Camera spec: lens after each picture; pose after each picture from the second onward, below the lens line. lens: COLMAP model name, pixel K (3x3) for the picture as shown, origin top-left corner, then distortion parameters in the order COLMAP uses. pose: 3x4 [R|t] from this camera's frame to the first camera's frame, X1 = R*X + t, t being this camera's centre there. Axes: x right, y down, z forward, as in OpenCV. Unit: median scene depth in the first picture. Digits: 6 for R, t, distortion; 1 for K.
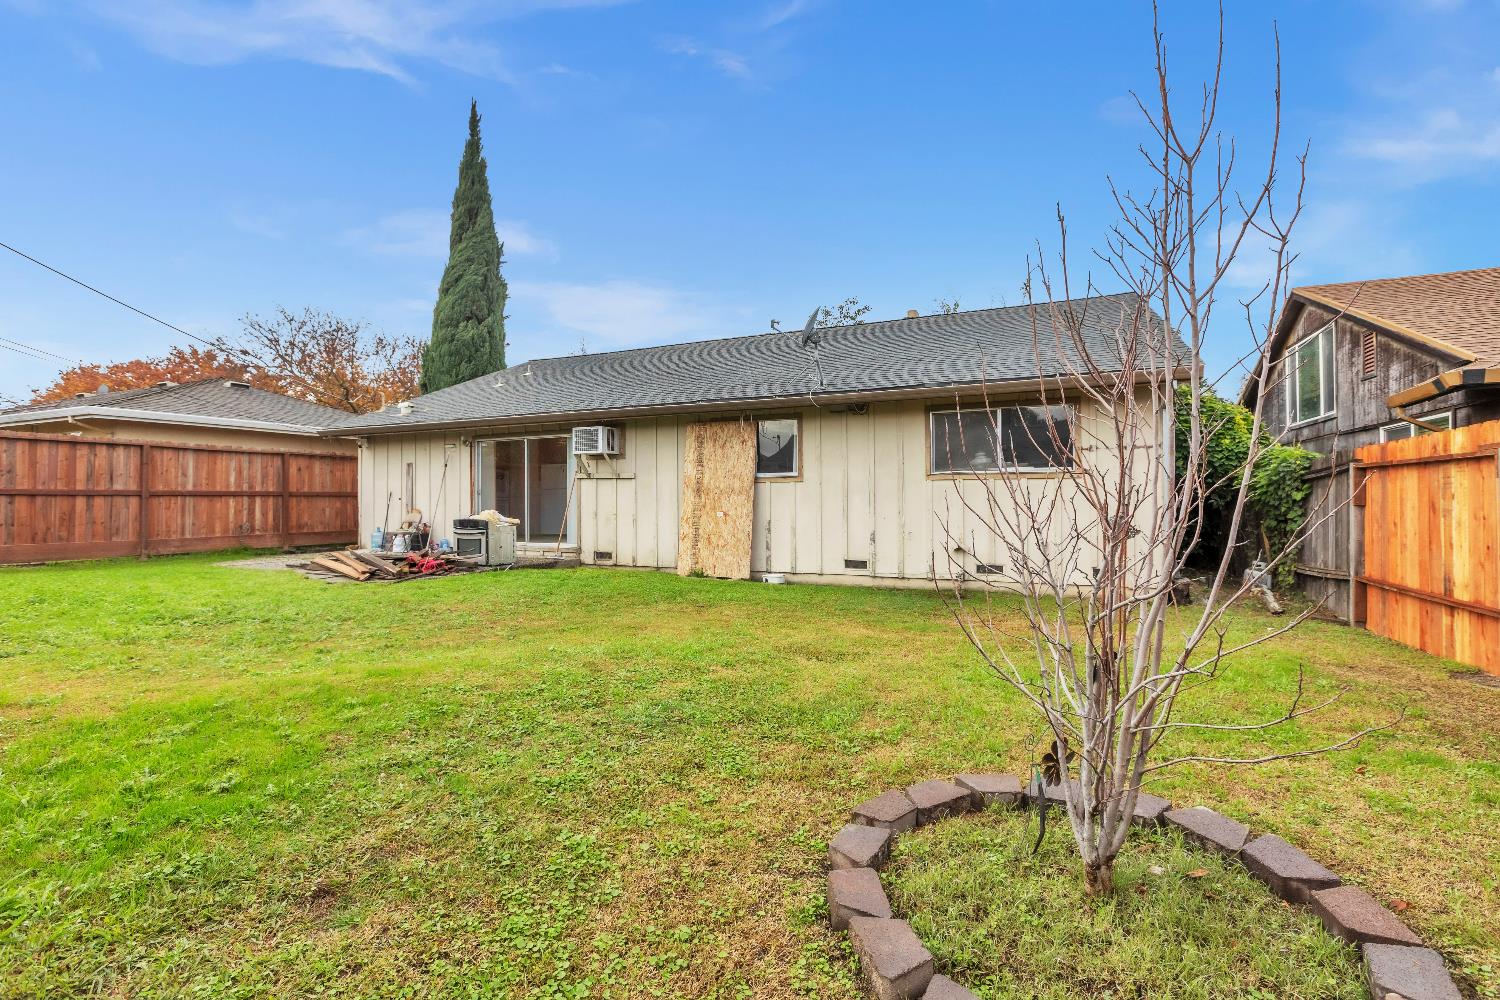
lens RADIAL K [[674.7, 0, 752.6], [0, 674.7, 496.5], [0, 0, 1]] dist [0.002042, 0.000133]
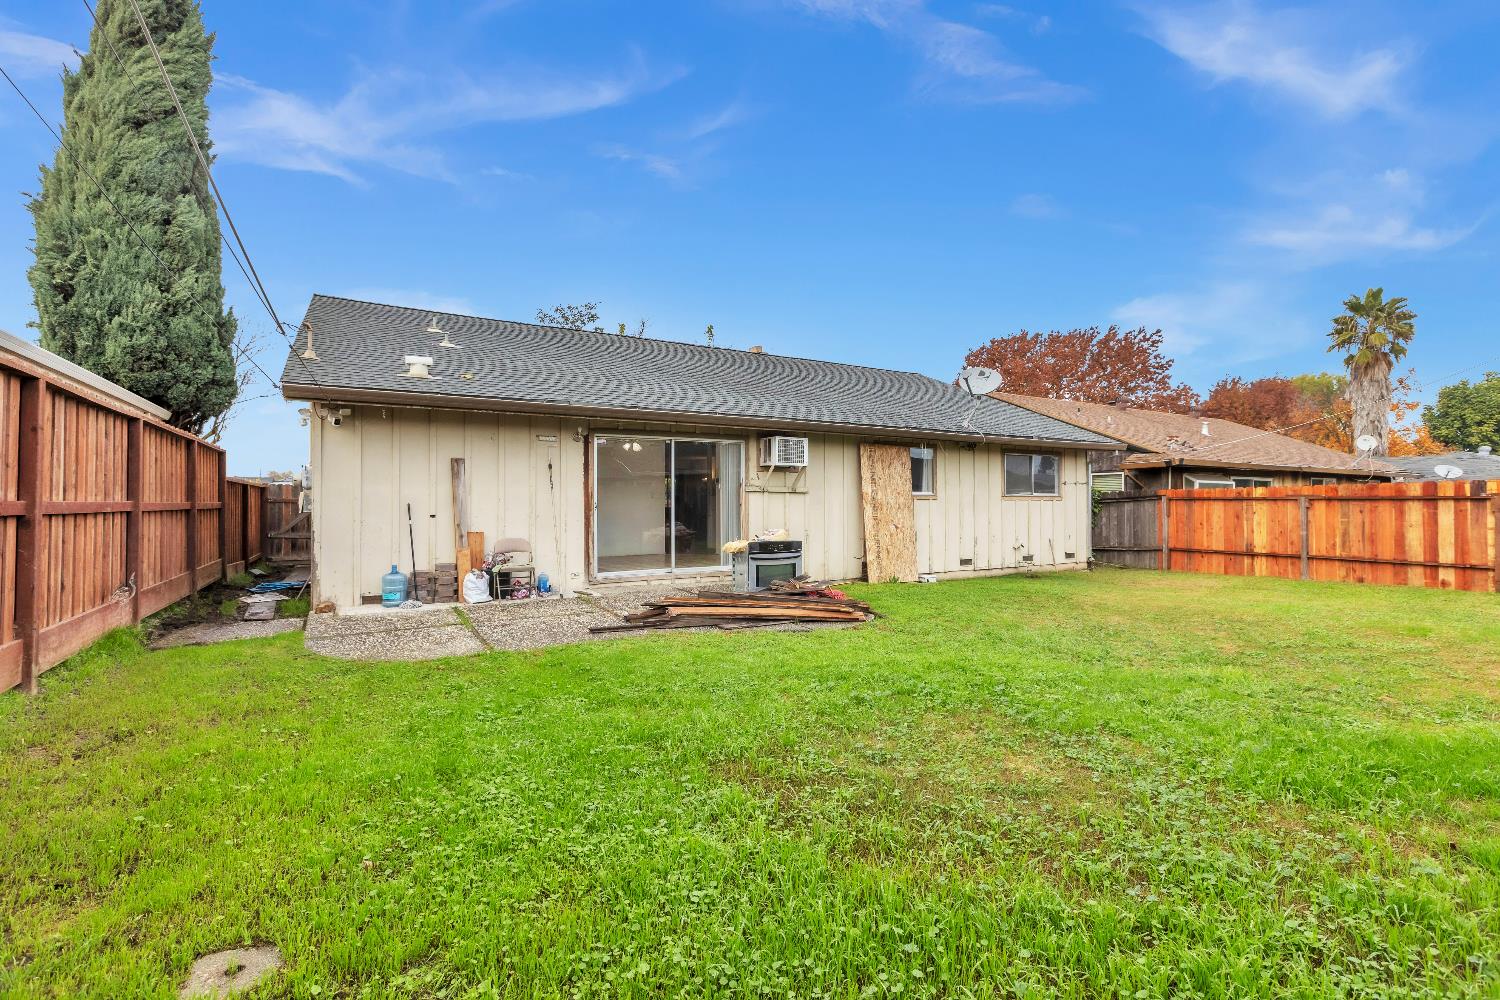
lens RADIAL K [[674.7, 0, 751.1], [0, 674.7, 501.1], [0, 0, 1]] dist [0.002042, 0.000133]
pose [[0.583667, 0.009034, 0.811943, -1.160954], [-0.004004, 0.999958, -0.008248, -0.007133], [-0.811983, 0.001563, 0.583679, 0.560983]]
